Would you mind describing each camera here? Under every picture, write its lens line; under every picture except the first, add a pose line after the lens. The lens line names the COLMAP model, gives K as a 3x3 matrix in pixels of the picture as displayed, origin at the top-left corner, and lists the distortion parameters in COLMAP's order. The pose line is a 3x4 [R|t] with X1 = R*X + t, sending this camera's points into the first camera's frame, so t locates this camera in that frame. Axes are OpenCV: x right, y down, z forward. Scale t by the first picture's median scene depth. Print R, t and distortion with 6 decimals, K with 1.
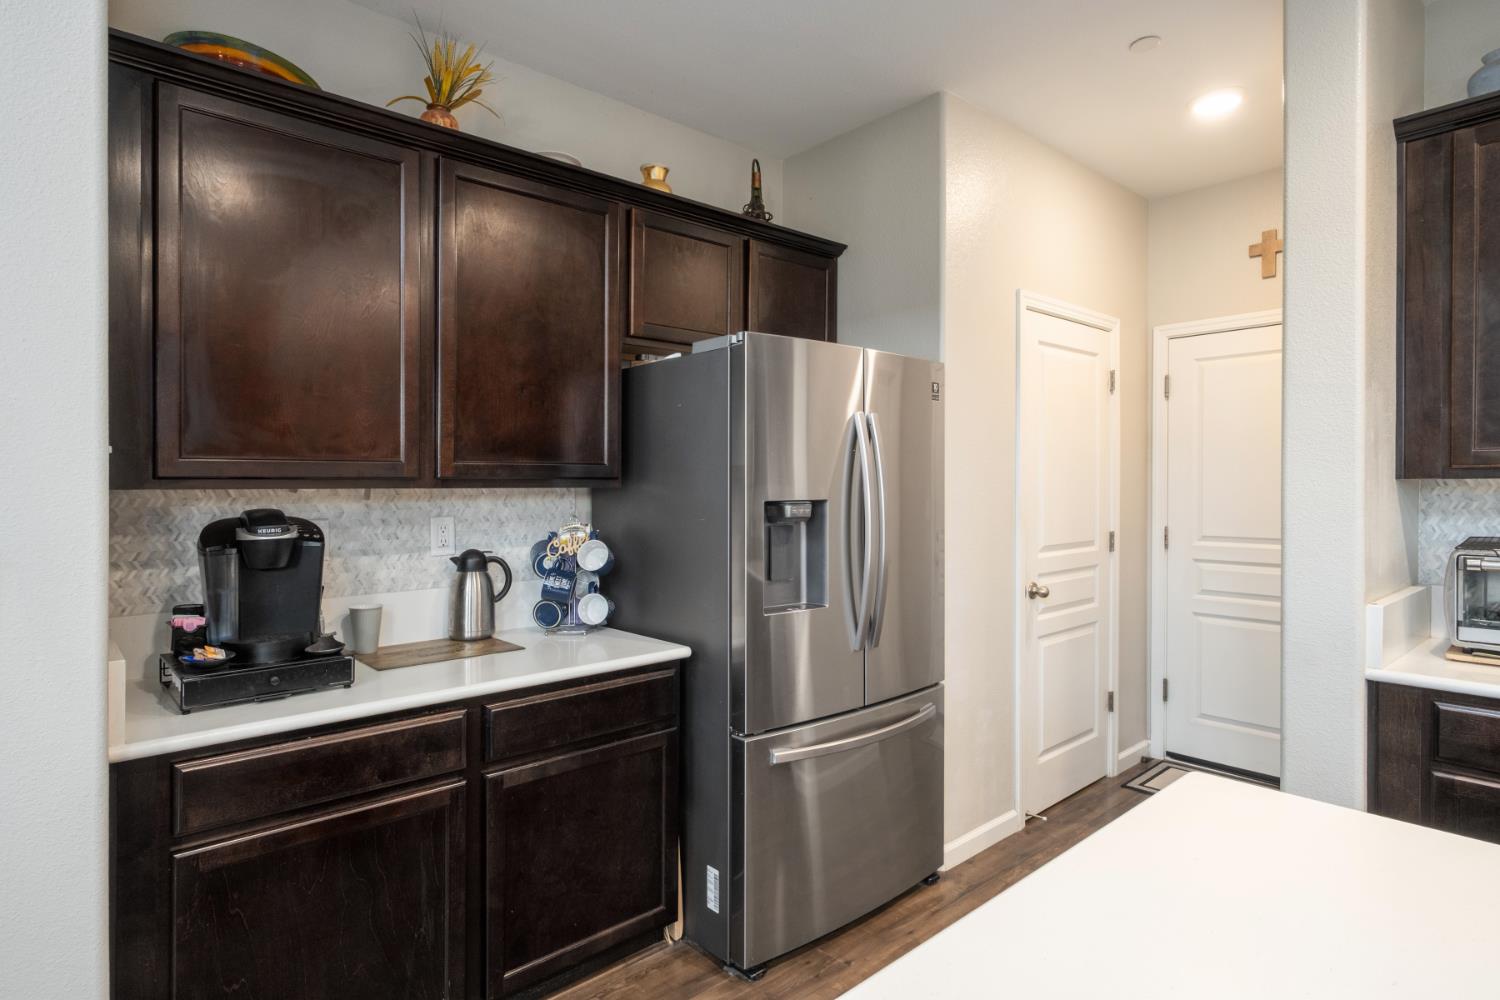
lens RADIAL K [[802.5, 0, 752.1], [0, 802.5, 493.1], [0, 0, 1]] dist [0.000127, 0.000490]
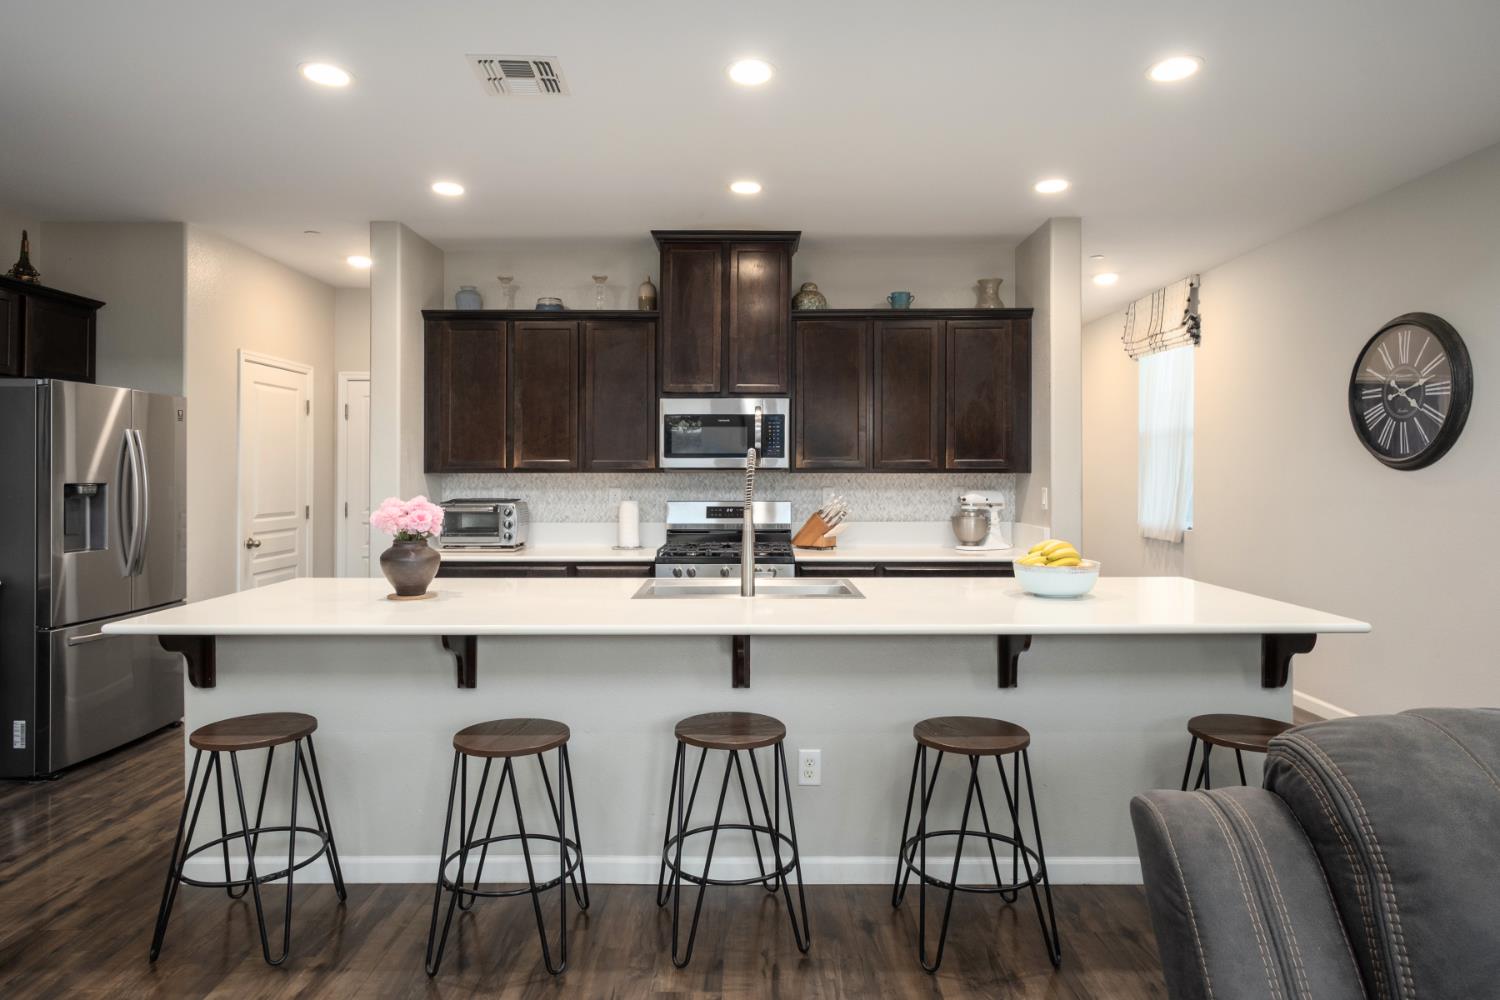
lens RADIAL K [[901.0, 0, 769.0], [0, 901.0, 480.0], [0, 0, 1]] dist [-0.006162, 0.002684]
pose [[0.664639, 0.002736, 0.747160, -0.298653], [0.000641, 0.999991, -0.004232, 0.008338], [-0.747164, 0.003292, 0.664631, -0.960450]]
